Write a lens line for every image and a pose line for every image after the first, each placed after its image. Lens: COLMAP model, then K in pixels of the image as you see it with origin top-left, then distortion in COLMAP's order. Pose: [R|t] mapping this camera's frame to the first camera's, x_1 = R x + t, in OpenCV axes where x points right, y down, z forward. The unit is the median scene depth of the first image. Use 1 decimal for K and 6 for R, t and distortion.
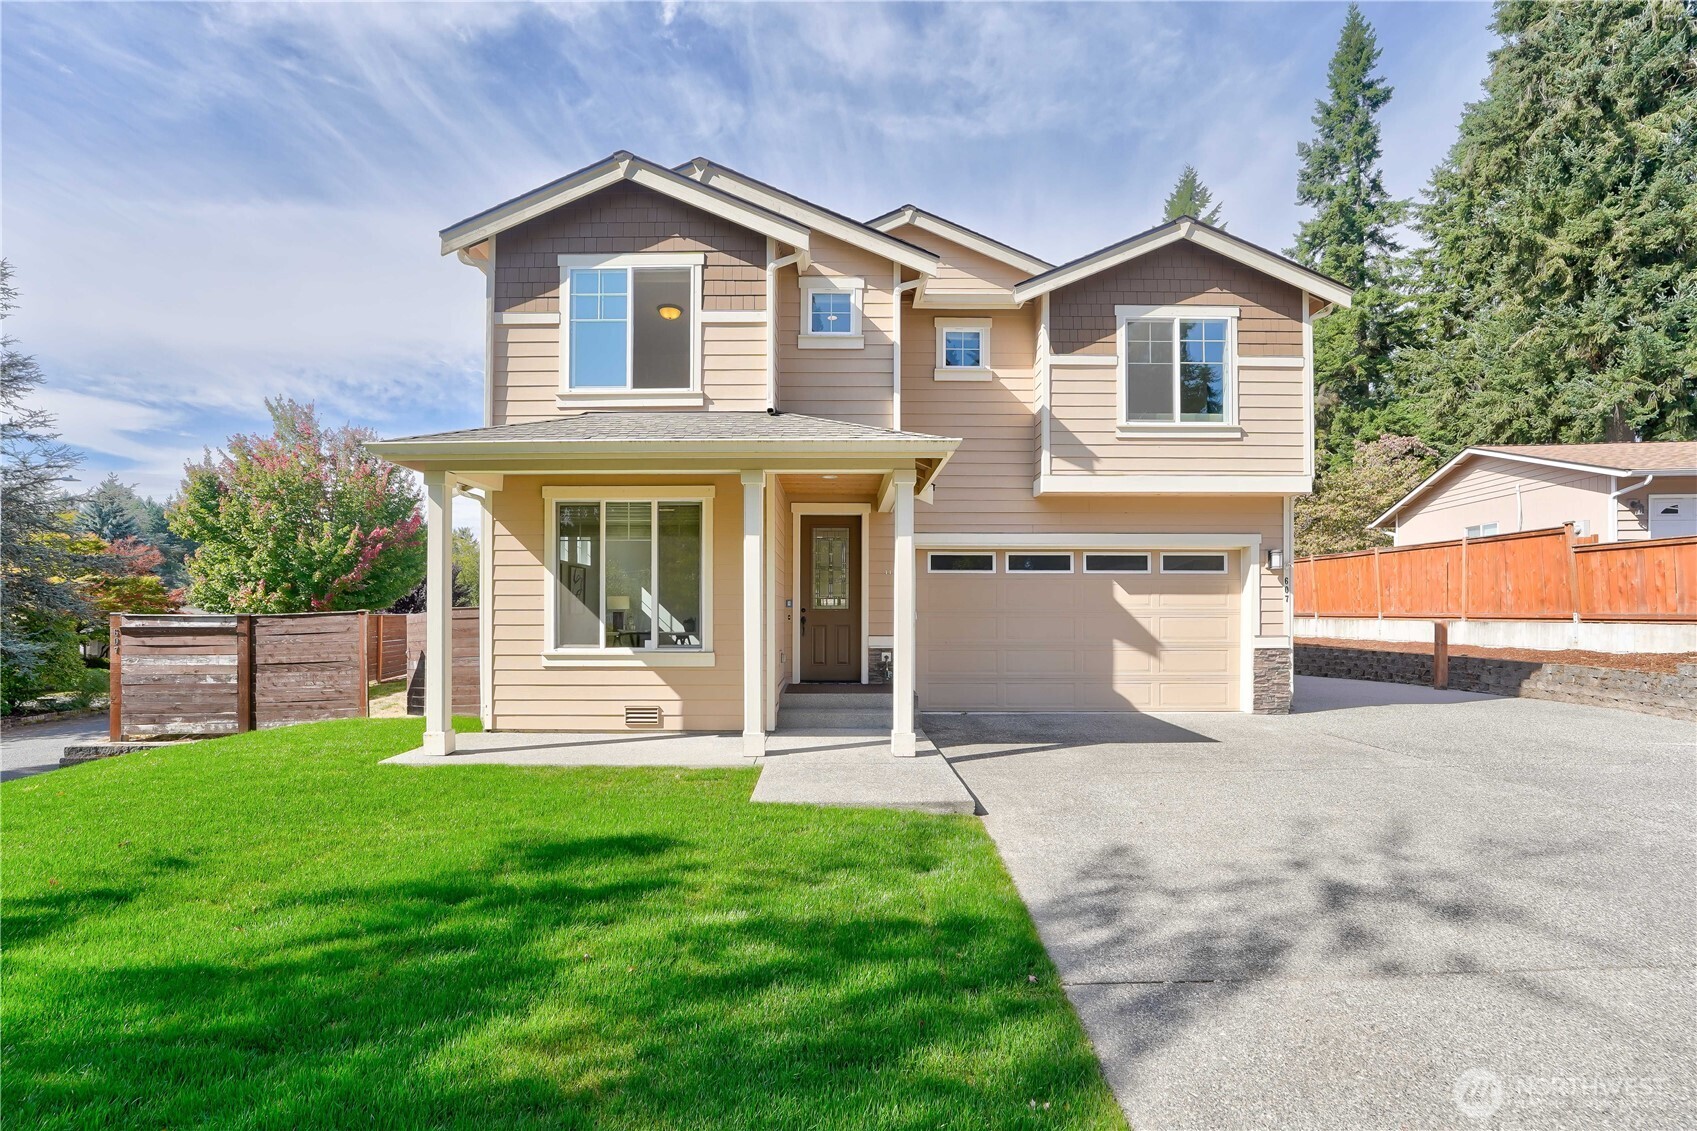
lens RADIAL K [[700.3, 0, 839.4], [0, 700.3, 601.3], [0, 0, 1]] dist [-0.027464, 0.000441]
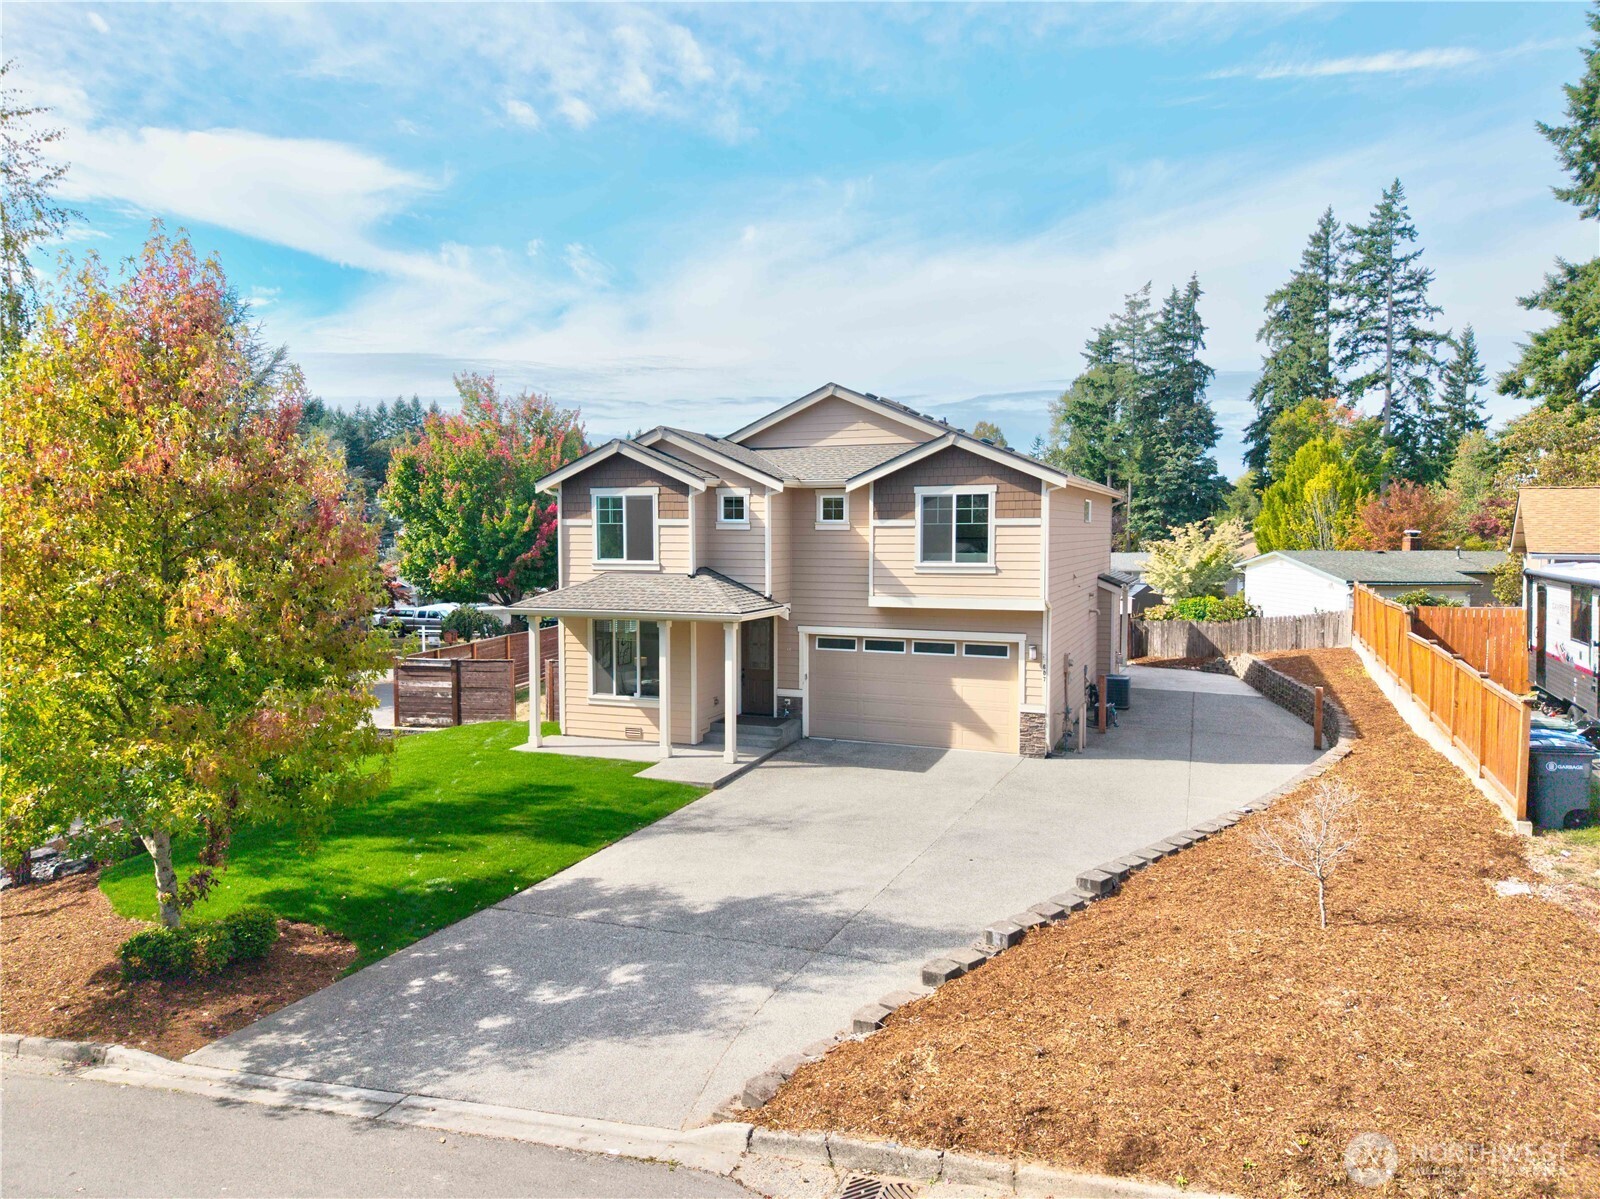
lens RADIAL K [[1061.7, 0, 818.0], [0, 1061.7, 562.8], [0, 0, 1]] dist [0.046361, -0.033780]
pose [[0.933274, 0.010870, -0.359002, 1.004581], [0.004213, 0.999142, 0.041205, -0.340810], [0.359142, -0.039969, 0.932427, -1.234487]]
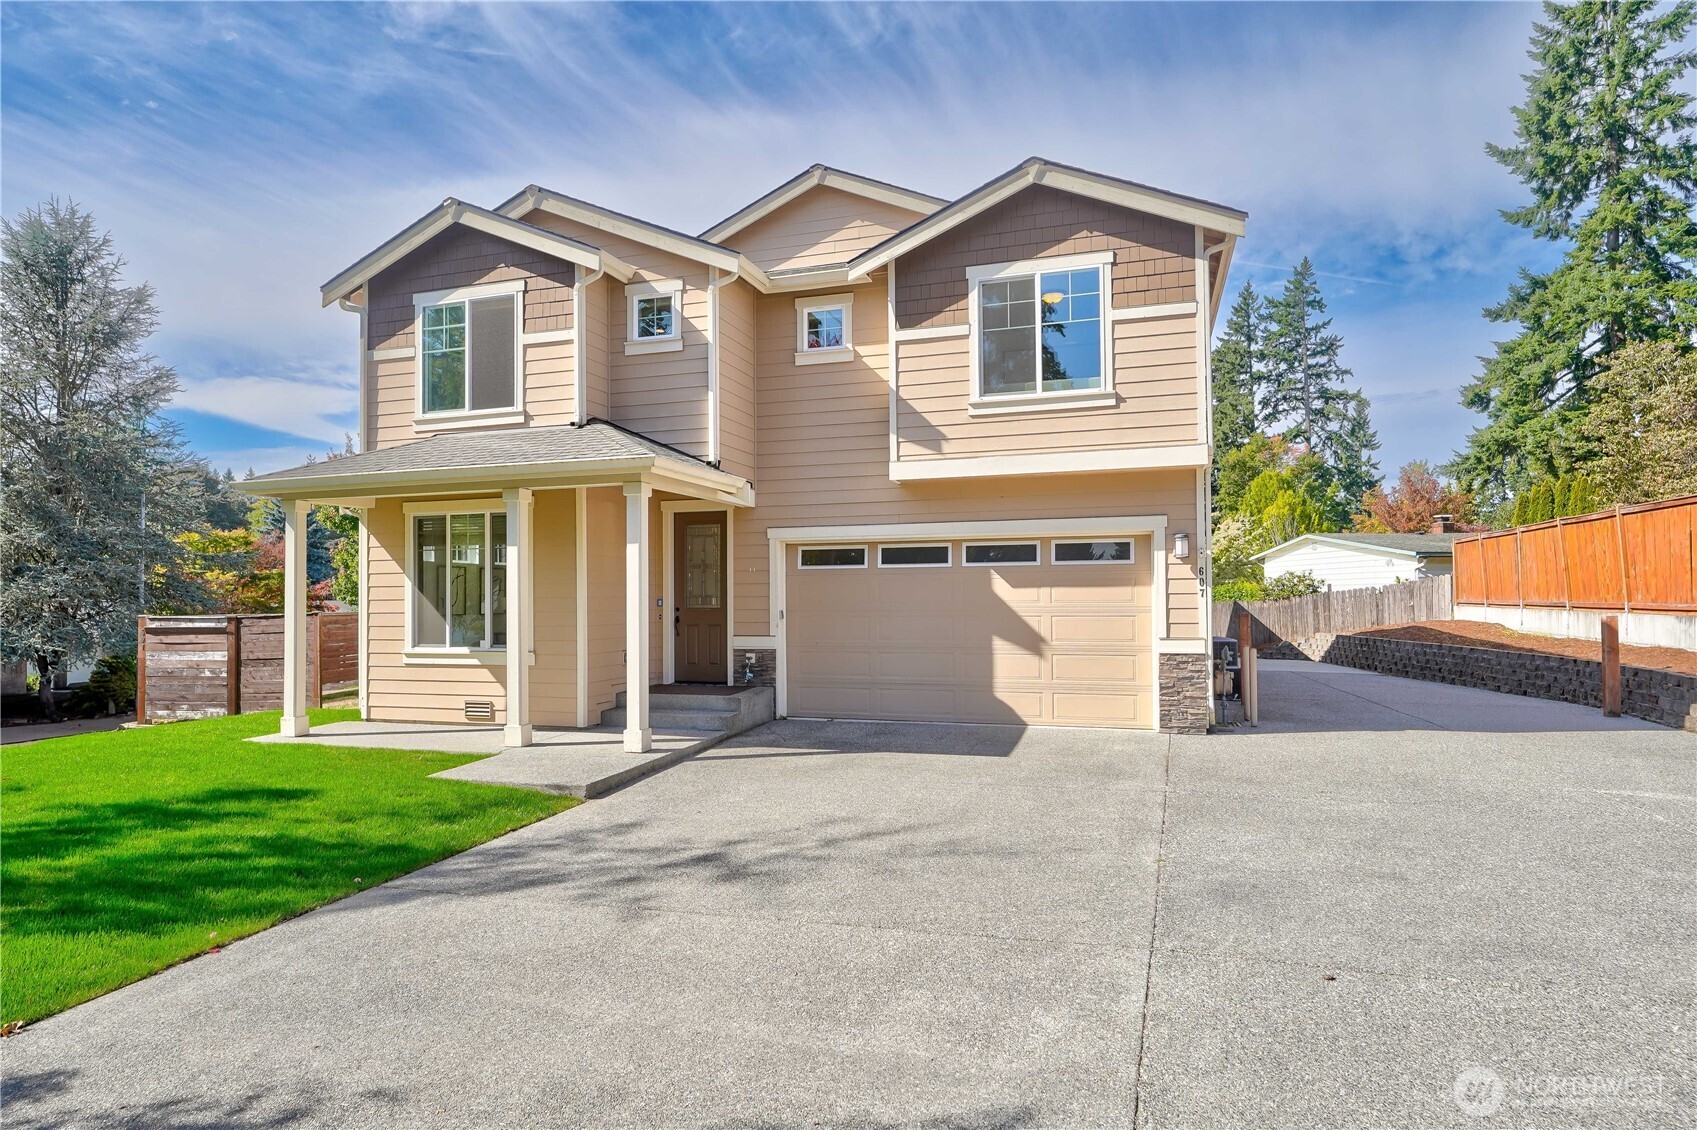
lens RADIAL K [[937.8, 0, 848.5], [0, 937.8, 565.0], [0, 0, 1]] dist [-0.002092, 0.003955]
pose [[0.953670, -0.018995, -0.300253, 0.582815], [0.013292, 0.999691, -0.021026, -0.019147], [0.300560, 0.016061, 0.953628, -0.183907]]
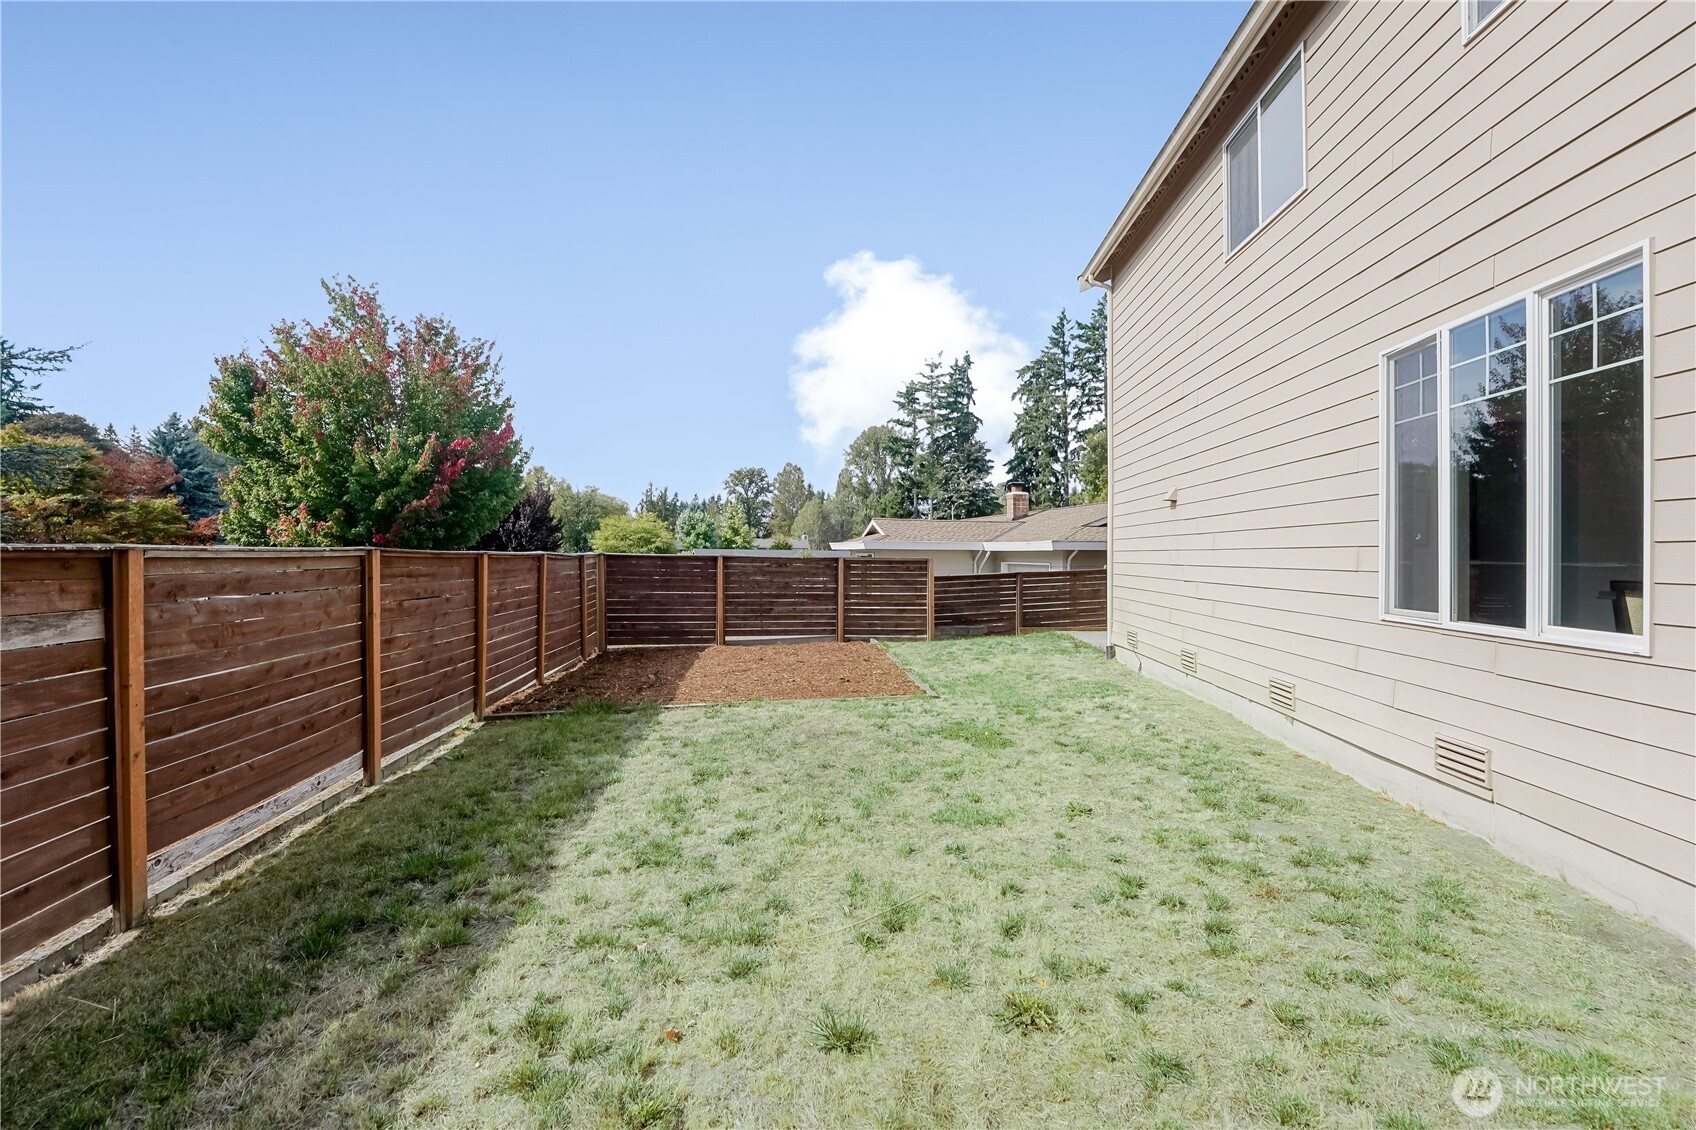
lens RADIAL K [[720.9, 0, 848.0], [0, 720.9, 565.0], [0, 0, 1]] dist [-0.025249, 0.000234]
pose [[0.996338, 0.010633, -0.084843, -0.777449], [-0.008182, 0.999540, 0.029192, 0.019298], [0.085114, -0.028391, 0.995967, 1.123151]]
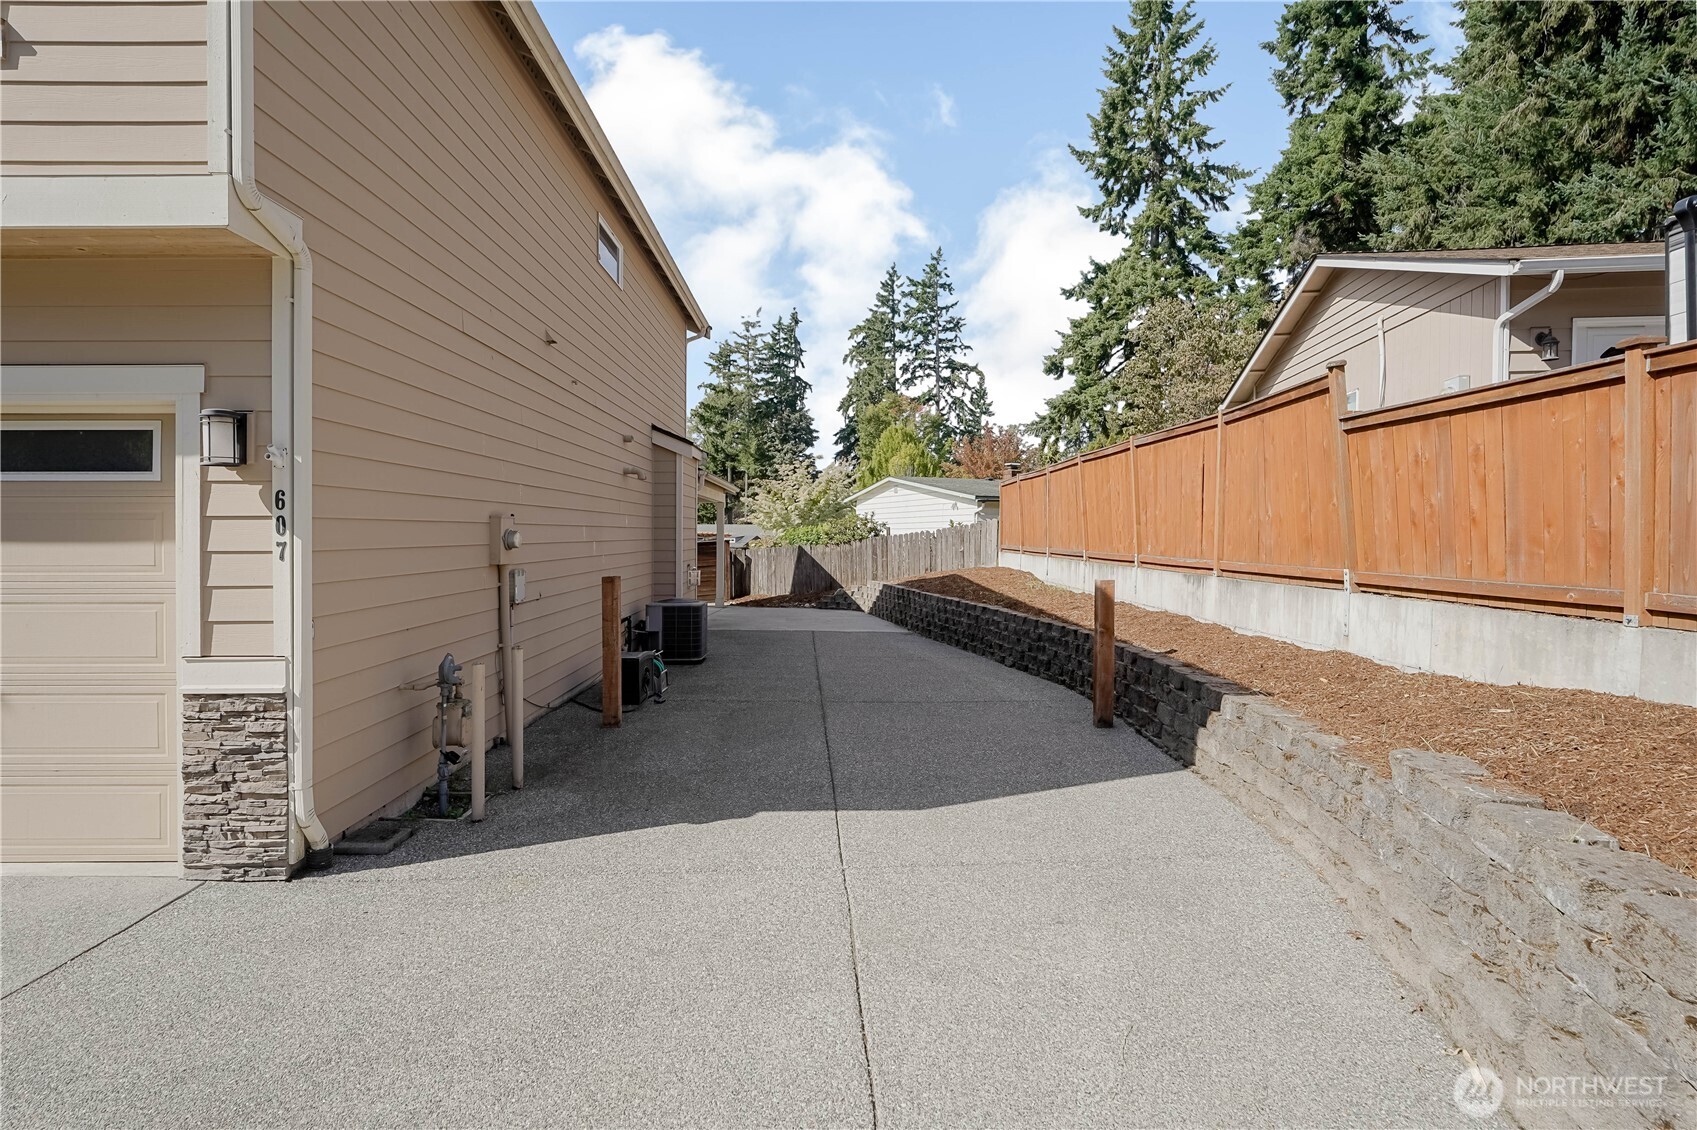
lens RADIAL K [[837.5, 0, 841.8], [0, 837.5, 544.9], [0, 0, 1]] dist [0.001403, -0.010821]
pose [[0.999685, -0.002201, 0.024981, 0.924098], [0.001518, 0.999626, 0.027315, -0.017912], [-0.025032, -0.027269, 0.999315, 0.578237]]
